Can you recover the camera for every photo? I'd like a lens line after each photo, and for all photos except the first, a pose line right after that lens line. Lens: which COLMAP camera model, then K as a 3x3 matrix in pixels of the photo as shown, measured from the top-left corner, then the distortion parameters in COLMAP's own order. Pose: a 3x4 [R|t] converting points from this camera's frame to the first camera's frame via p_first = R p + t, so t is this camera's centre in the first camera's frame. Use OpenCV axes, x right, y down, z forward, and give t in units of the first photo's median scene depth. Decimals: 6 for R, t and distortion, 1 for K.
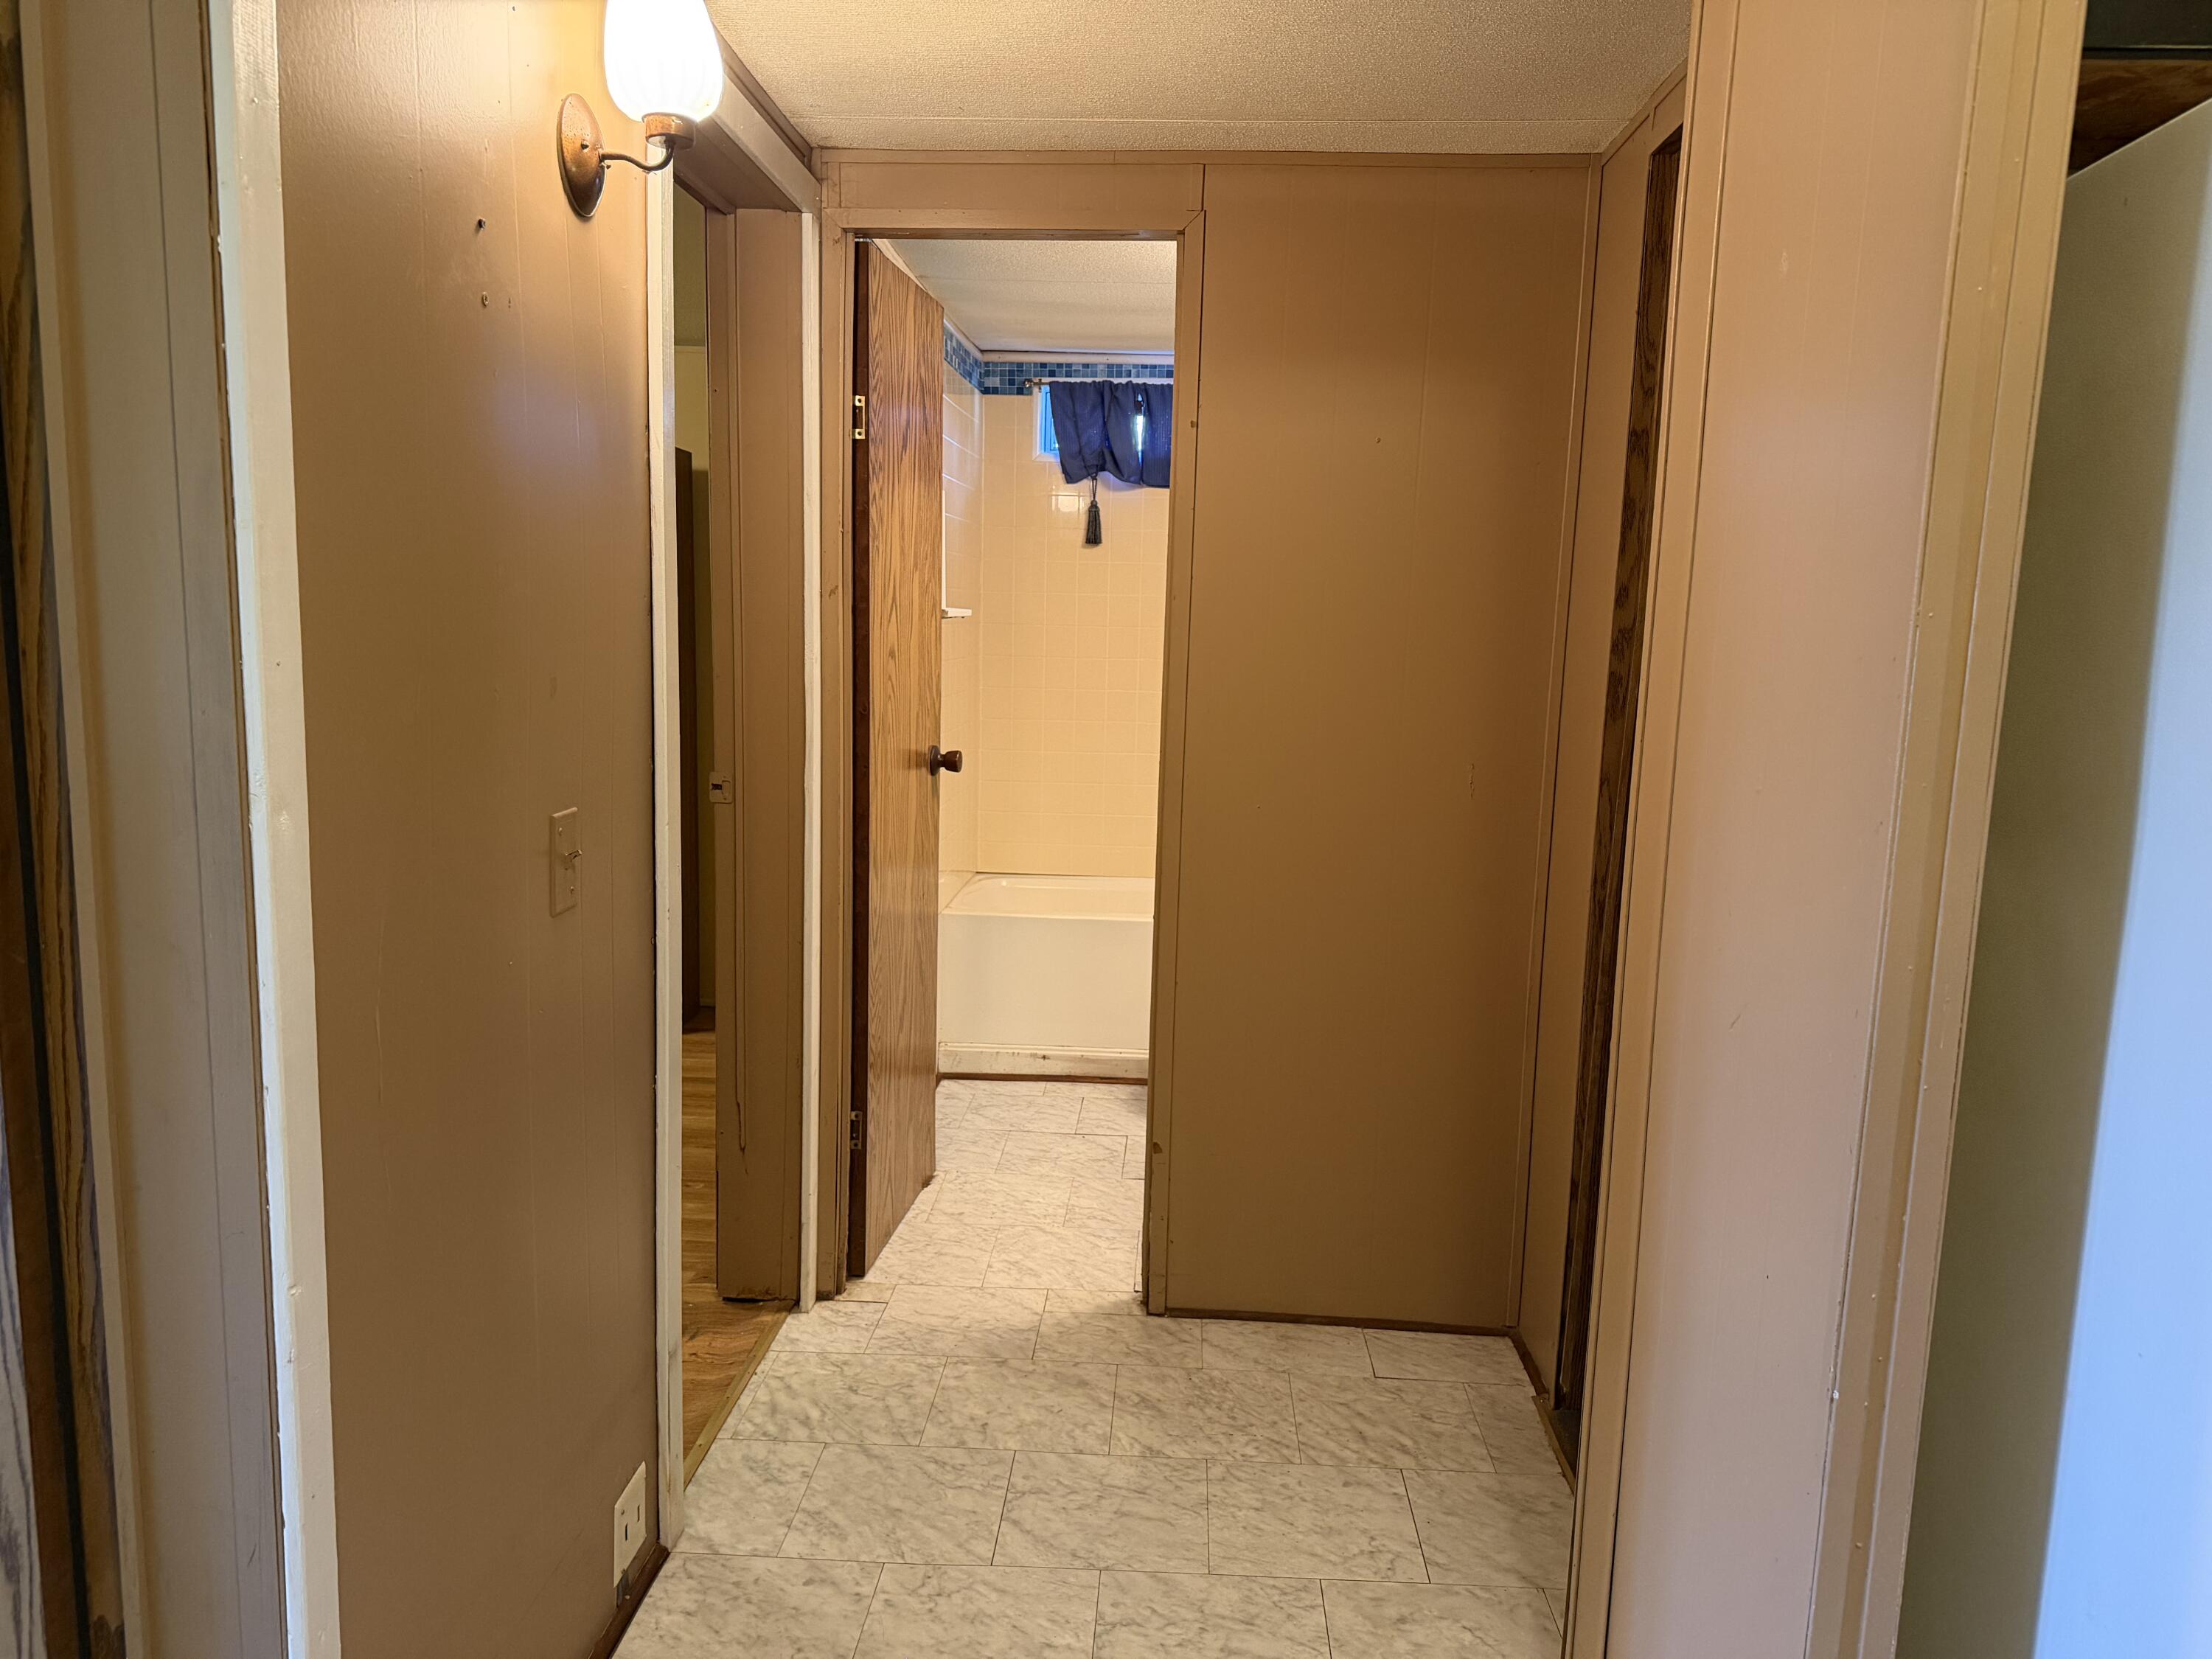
lens RADIAL K [[1549.4, 0, 1103.5], [0, 1549.4, 833.5], [0, 0, 1]] dist [0.041819, -0.051439]
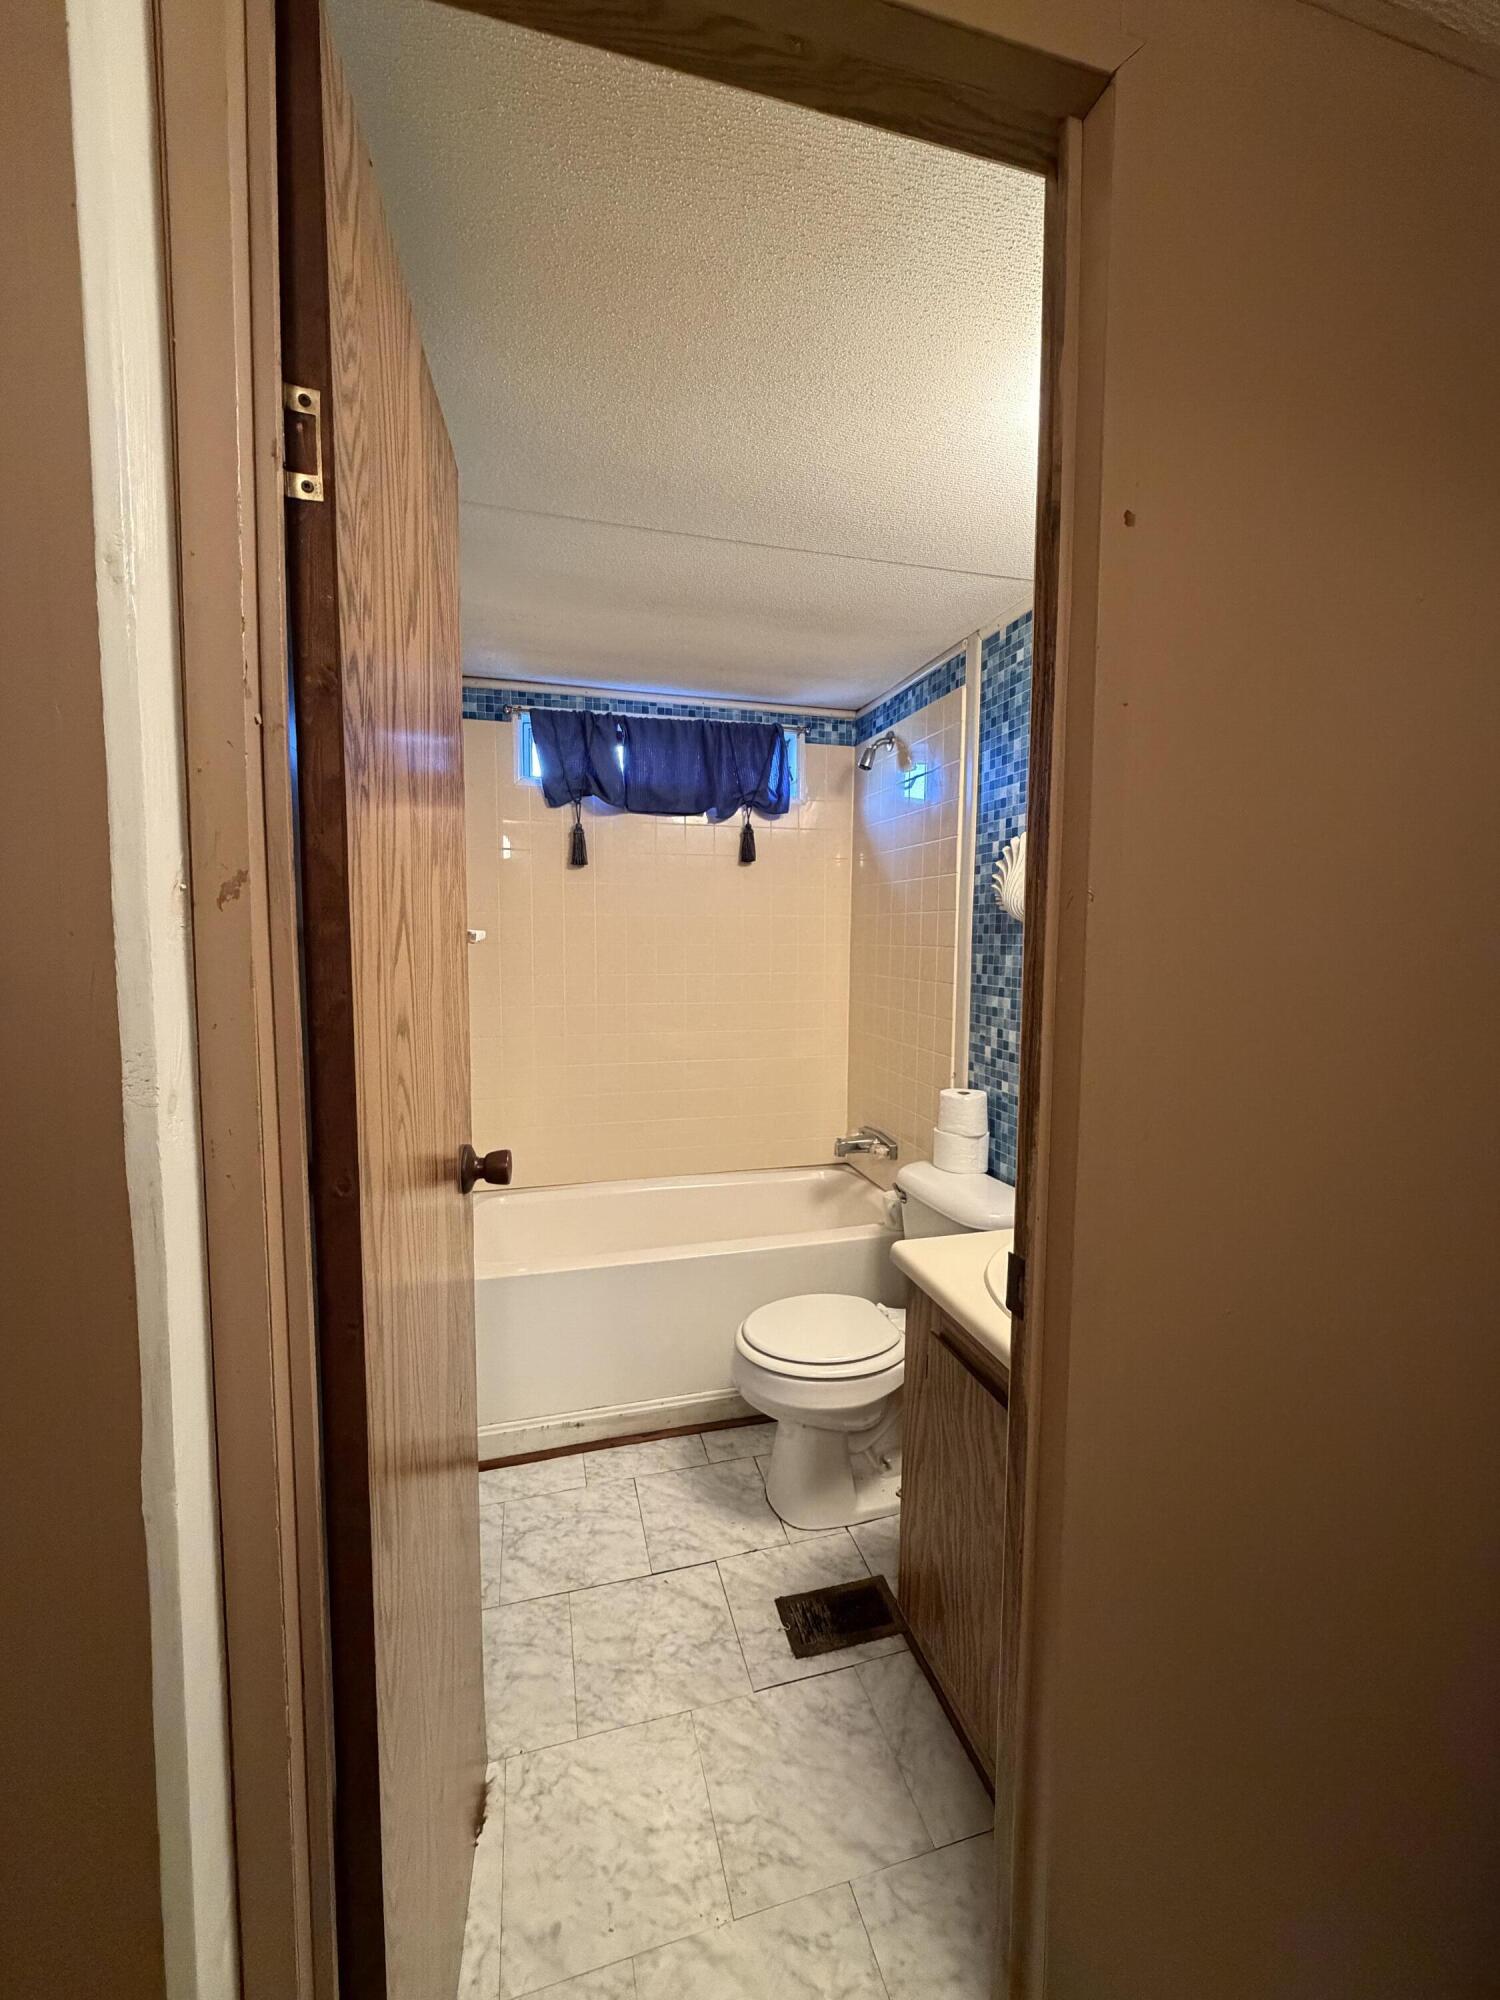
lens RADIAL K [[803.4, 0, 762.8], [0, 803.4, 990.4], [0, 0, 1]] dist [-0.009227, 0.000195]
pose [[0.943560, -0.042608, 0.328448, -0.072456], [0.063043, 0.996665, -0.051815, -0.069389], [-0.325145, 0.069597, 0.943100, 0.471879]]
